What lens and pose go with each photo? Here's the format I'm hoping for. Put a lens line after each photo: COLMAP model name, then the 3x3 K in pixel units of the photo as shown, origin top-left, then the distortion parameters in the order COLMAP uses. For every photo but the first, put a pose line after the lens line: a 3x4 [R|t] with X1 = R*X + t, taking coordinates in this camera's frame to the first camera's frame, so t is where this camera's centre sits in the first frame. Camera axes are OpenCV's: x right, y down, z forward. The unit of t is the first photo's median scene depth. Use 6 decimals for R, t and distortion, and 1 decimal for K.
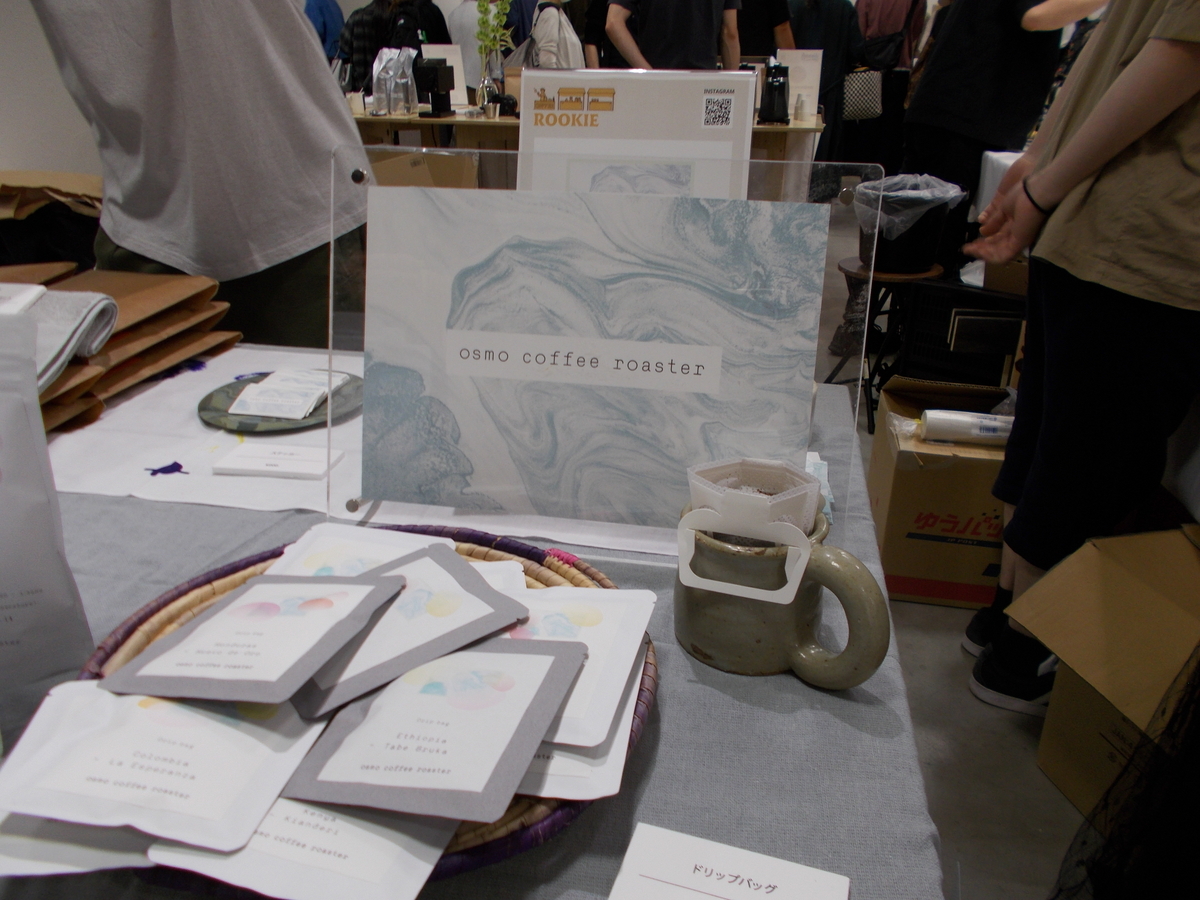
lens RADIAL K [[943.8, 0, 595.1], [0, 943.8, 437.1], [0, 0, 1]] dist [0.001181, 0.007272]
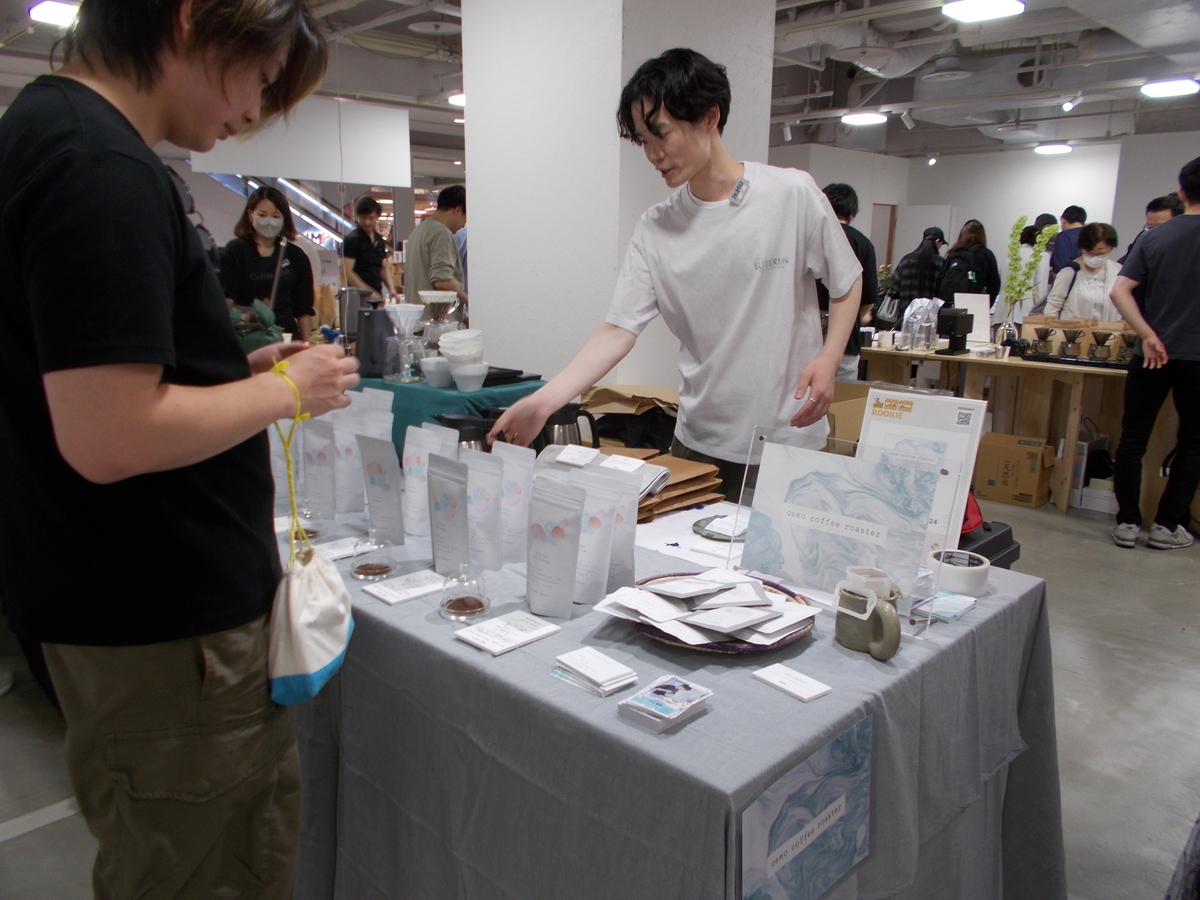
lens RADIAL K [[943.8, 0, 595.1], [0, 943.8, 437.1], [0, 0, 1]] dist [0.001181, 0.007272]
pose [[0.835397, 0.114583, -0.537571, 0.719206], [-0.219912, 0.966015, -0.135842, 0.159818], [0.503736, 0.231700, 0.832205, -1.300074]]
